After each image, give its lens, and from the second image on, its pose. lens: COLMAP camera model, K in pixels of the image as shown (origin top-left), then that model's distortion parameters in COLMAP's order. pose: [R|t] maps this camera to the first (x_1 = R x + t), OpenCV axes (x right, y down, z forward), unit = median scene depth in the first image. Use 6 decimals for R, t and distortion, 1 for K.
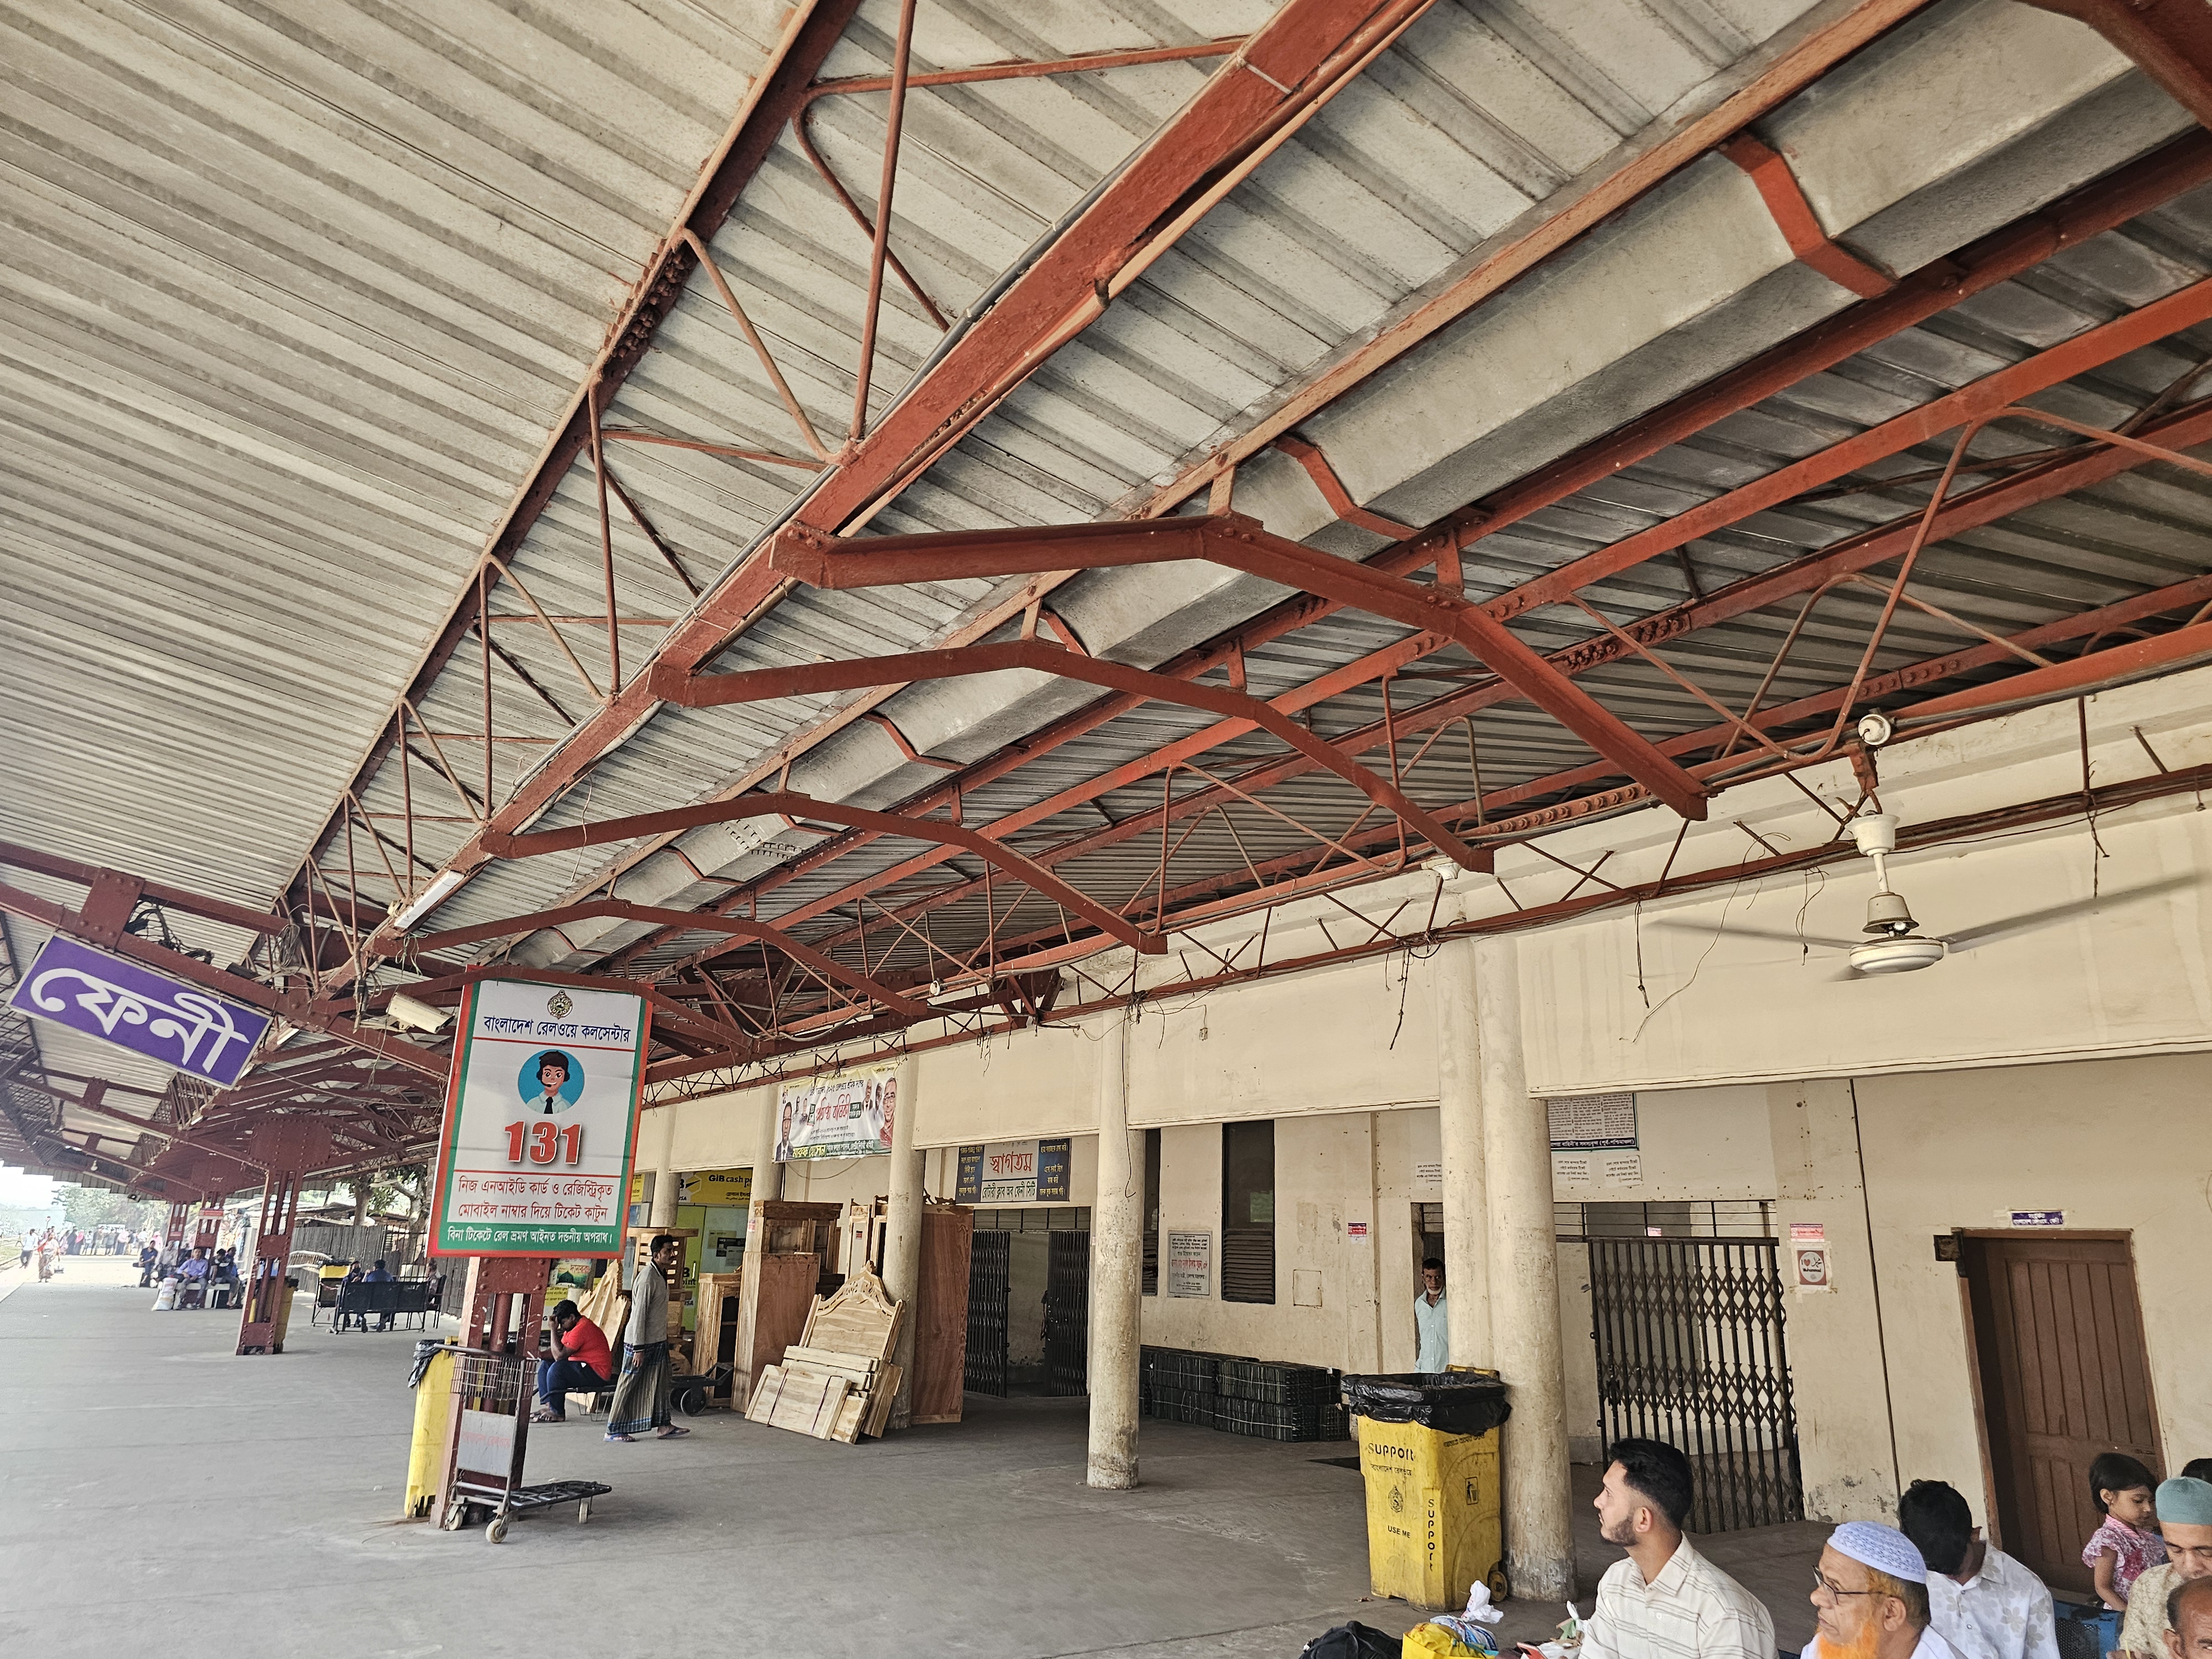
lens RADIAL K [[1472.0, 0, 1111.0], [0, 1472.0, 831.1], [0, 0, 1]] dist [-0.002835, -0.001805]
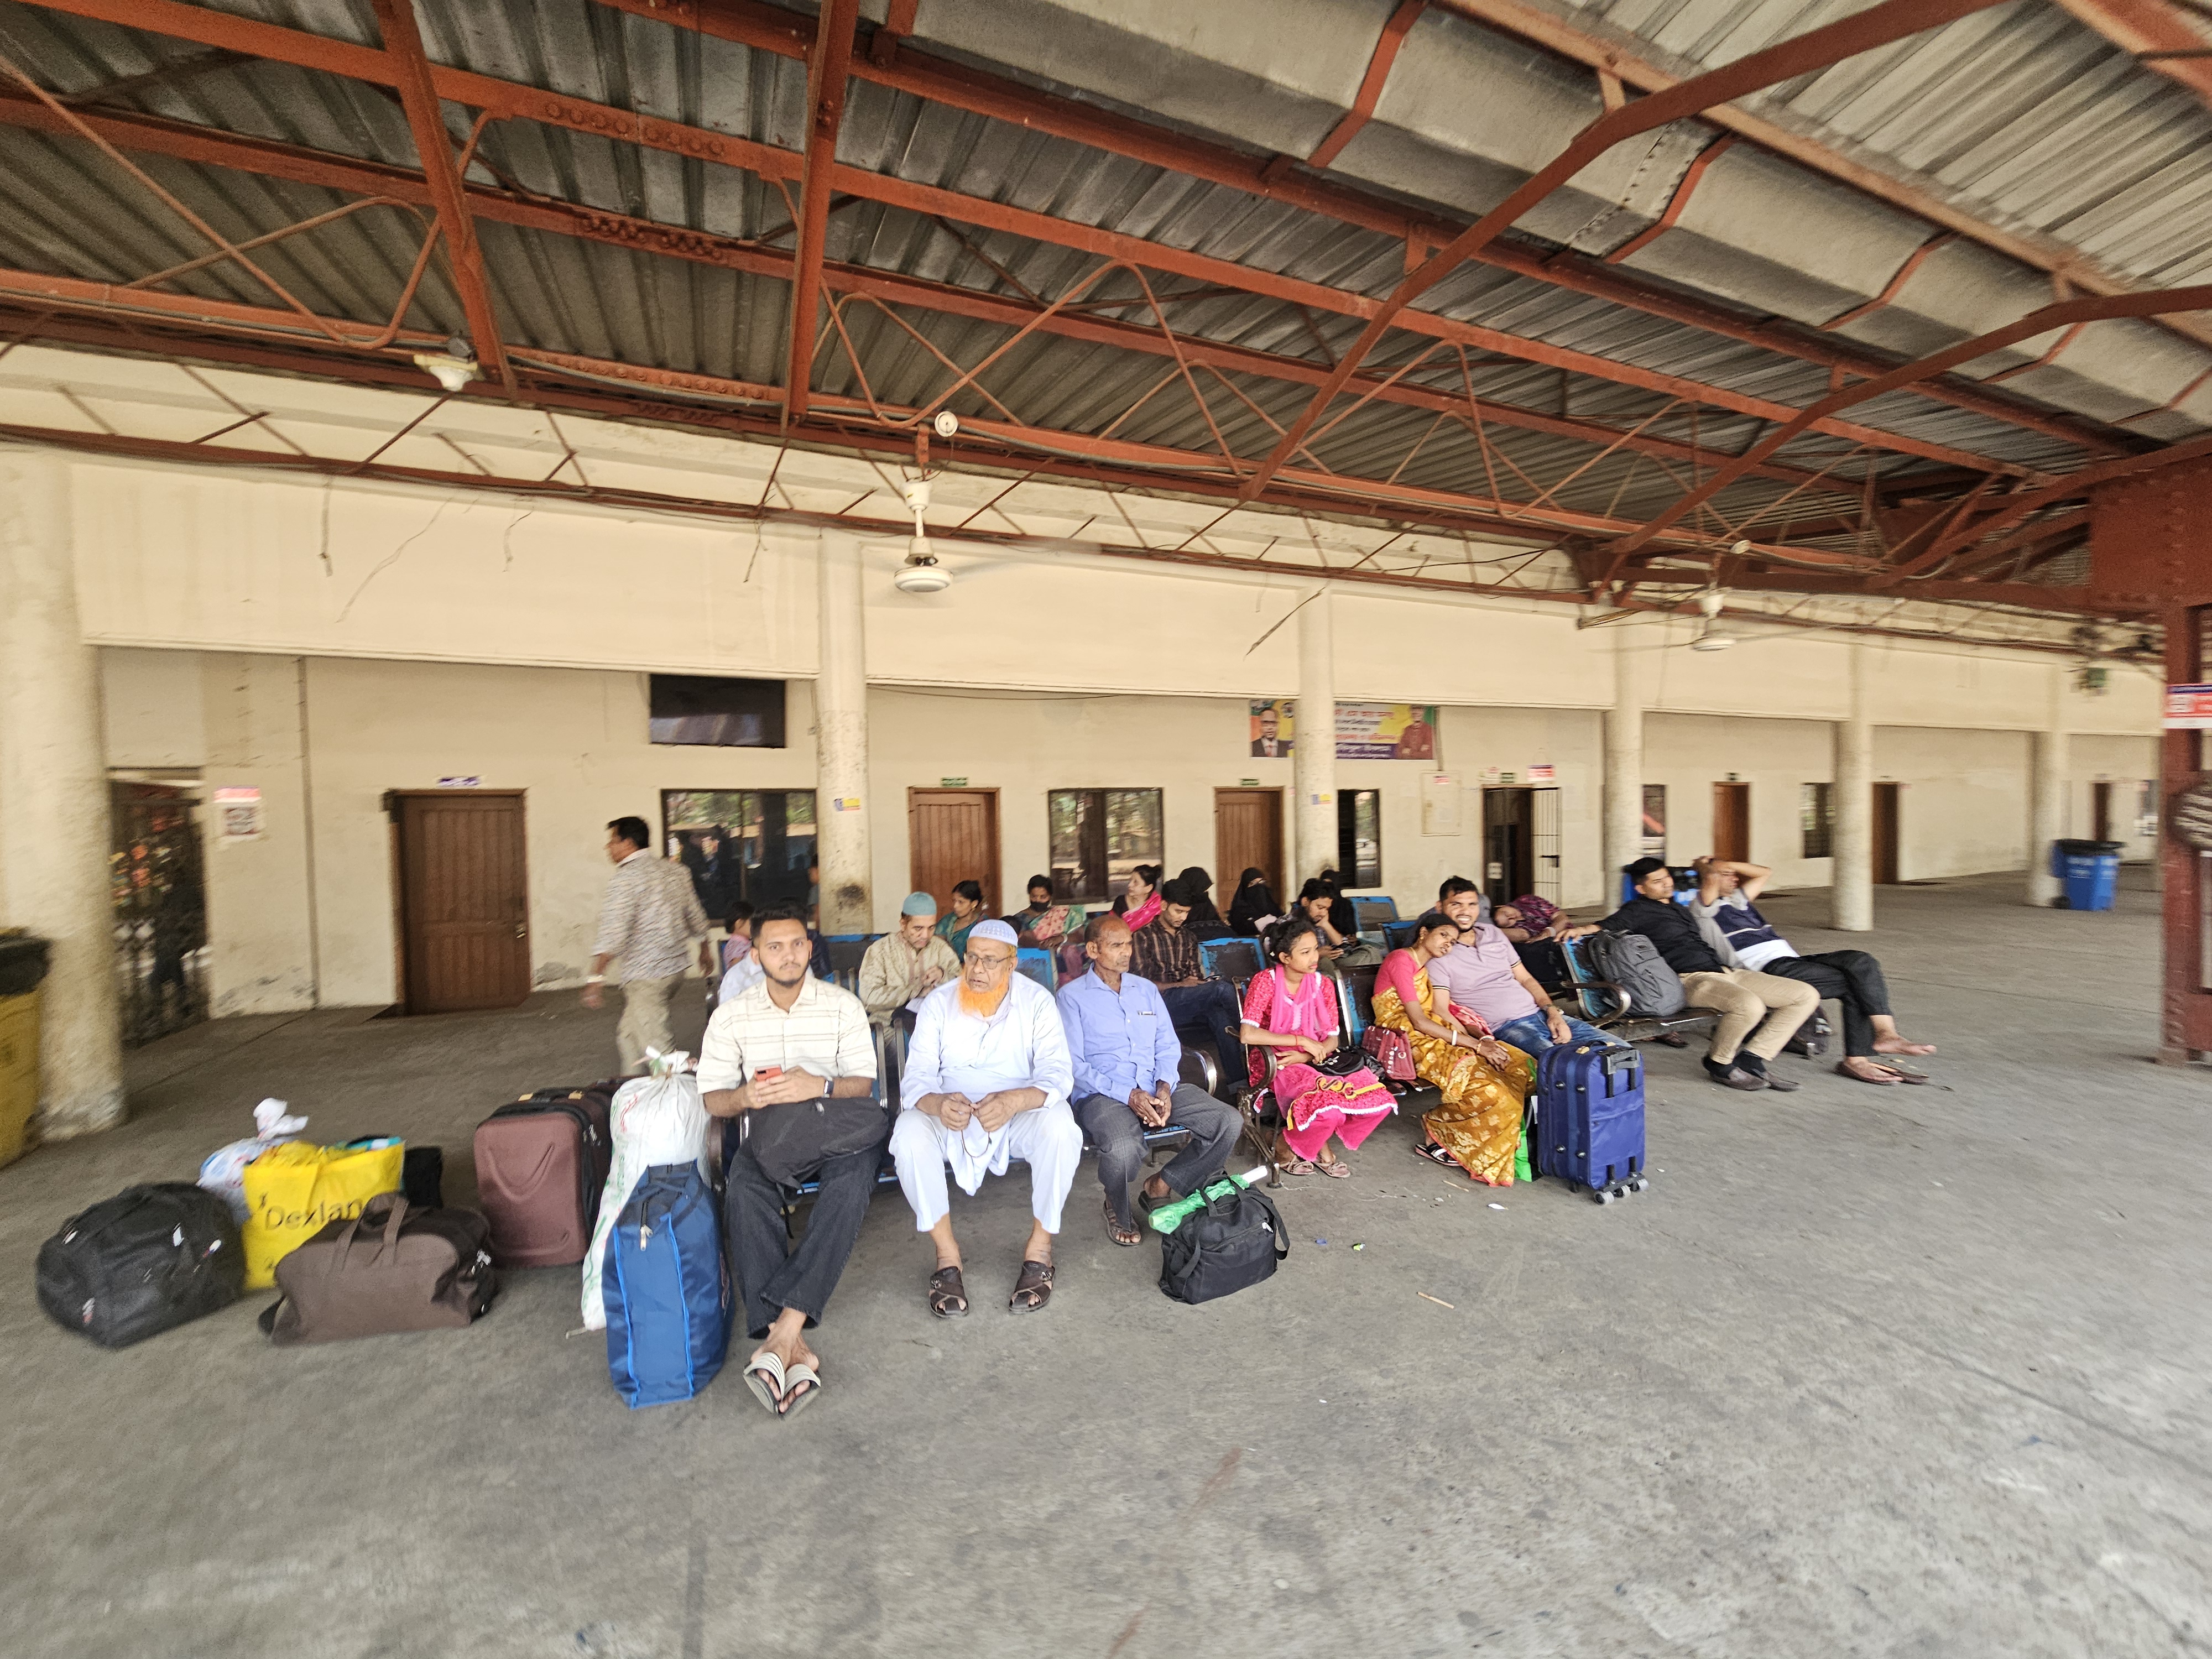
lens RADIAL K [[900.5, 0, 1108.1], [0, 900.5, 843.2], [0, 0, 1]] dist [-0.013375, 0.000122]
pose [[0.186529, -0.052595, 0.981041, -0.163276], [-0.245721, 0.964331, 0.098419, 0.097102], [-0.951224, -0.259421, 0.166952, 0.280691]]
